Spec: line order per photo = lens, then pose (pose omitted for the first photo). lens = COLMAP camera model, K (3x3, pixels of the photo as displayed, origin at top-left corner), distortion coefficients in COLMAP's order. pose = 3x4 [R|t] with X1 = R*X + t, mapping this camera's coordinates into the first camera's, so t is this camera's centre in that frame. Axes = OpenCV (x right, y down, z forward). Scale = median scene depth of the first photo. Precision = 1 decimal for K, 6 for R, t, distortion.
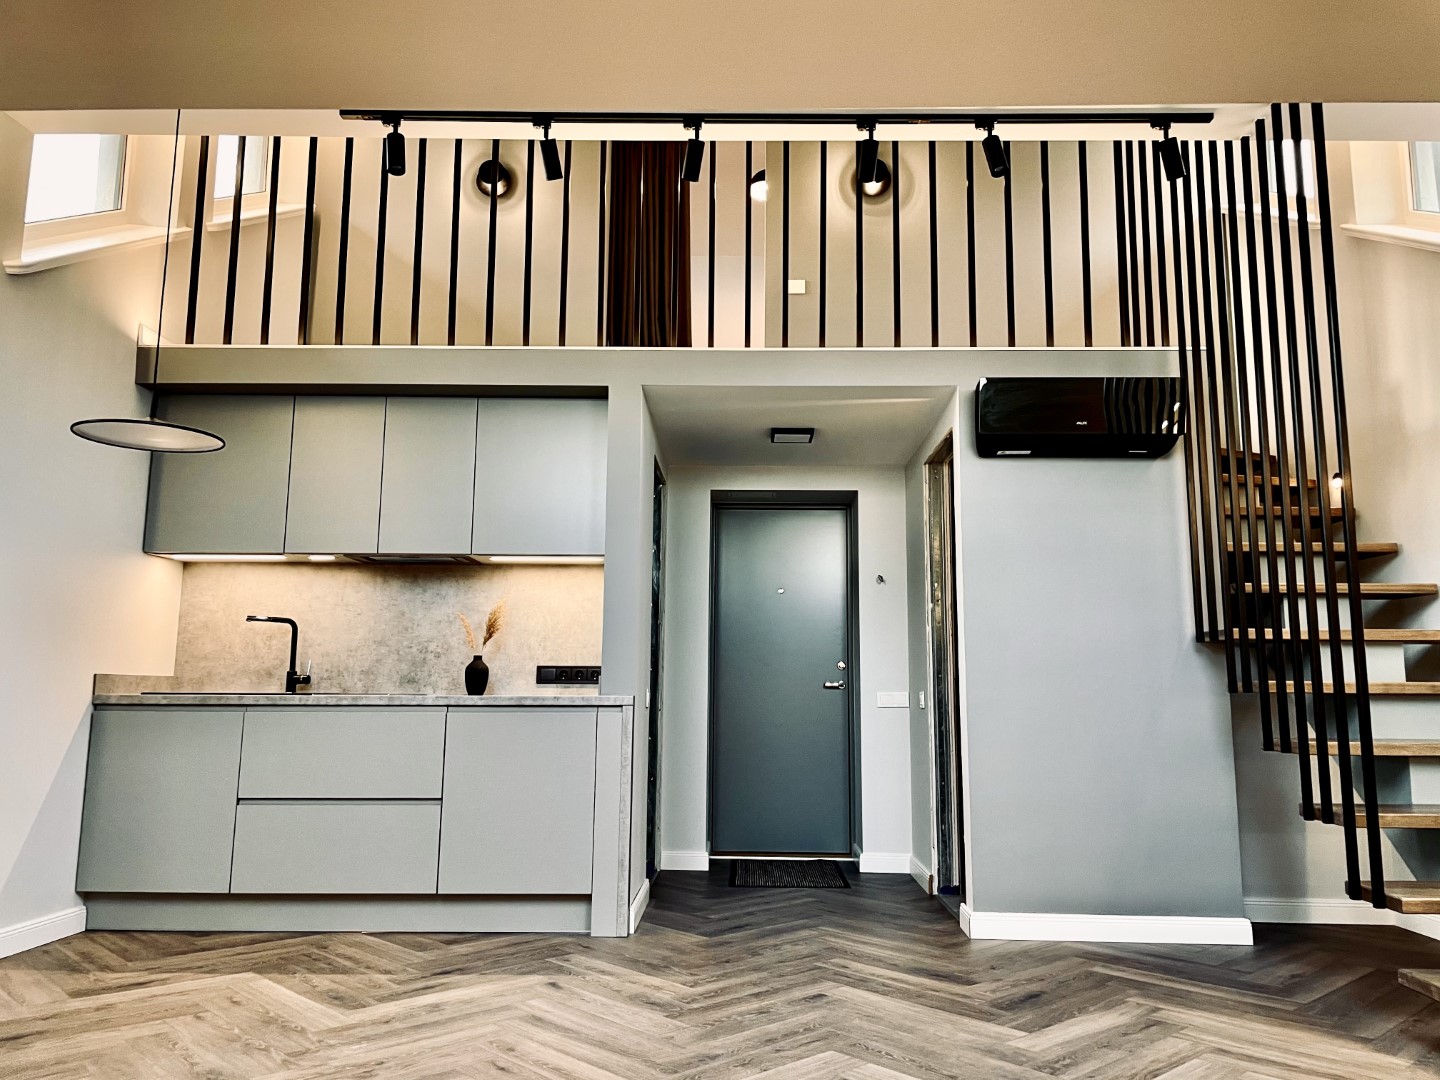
lens RADIAL K [[1105.4, 0, 720.0], [0, 1105.4, 540.0], [0, 0, 1]] dist [0.001757, -0.124791]
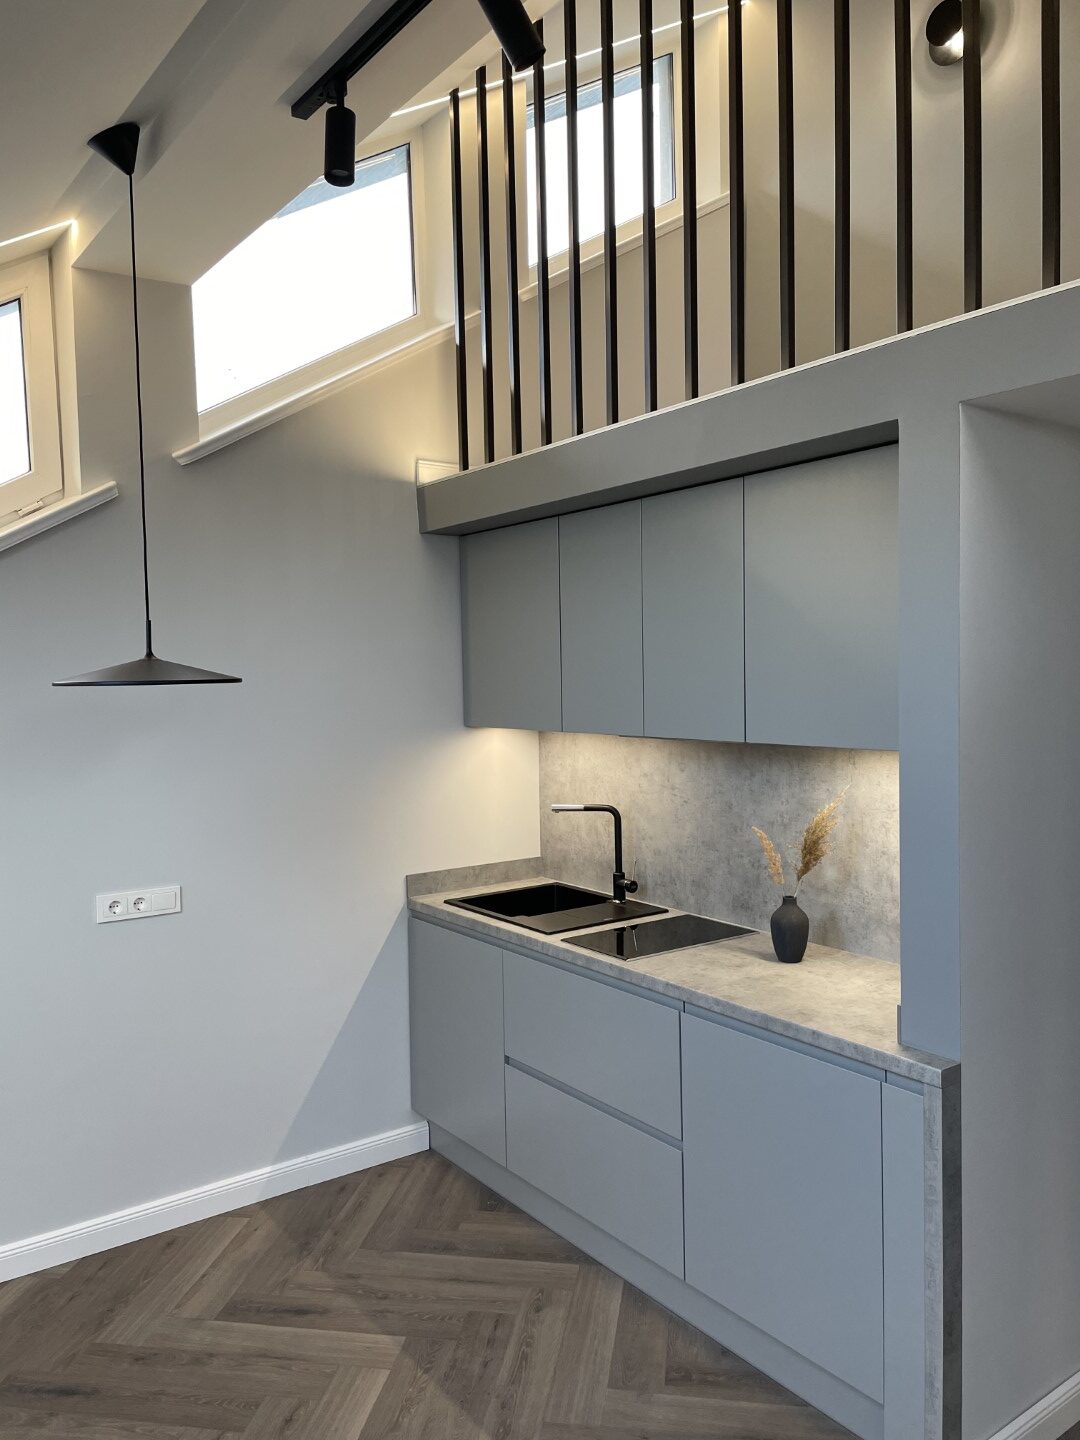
lens RADIAL K [[1068.3, 0, 540.0], [0, 1068.3, 720.0], [0, 0, 1]] dist [0.089523, -0.113073]
pose [[0.576363, 0.019105, -0.816970, 0.185944], [0.154573, 0.979131, 0.131947, -0.091440], [0.802442, -0.202331, 0.561382, 0.549041]]
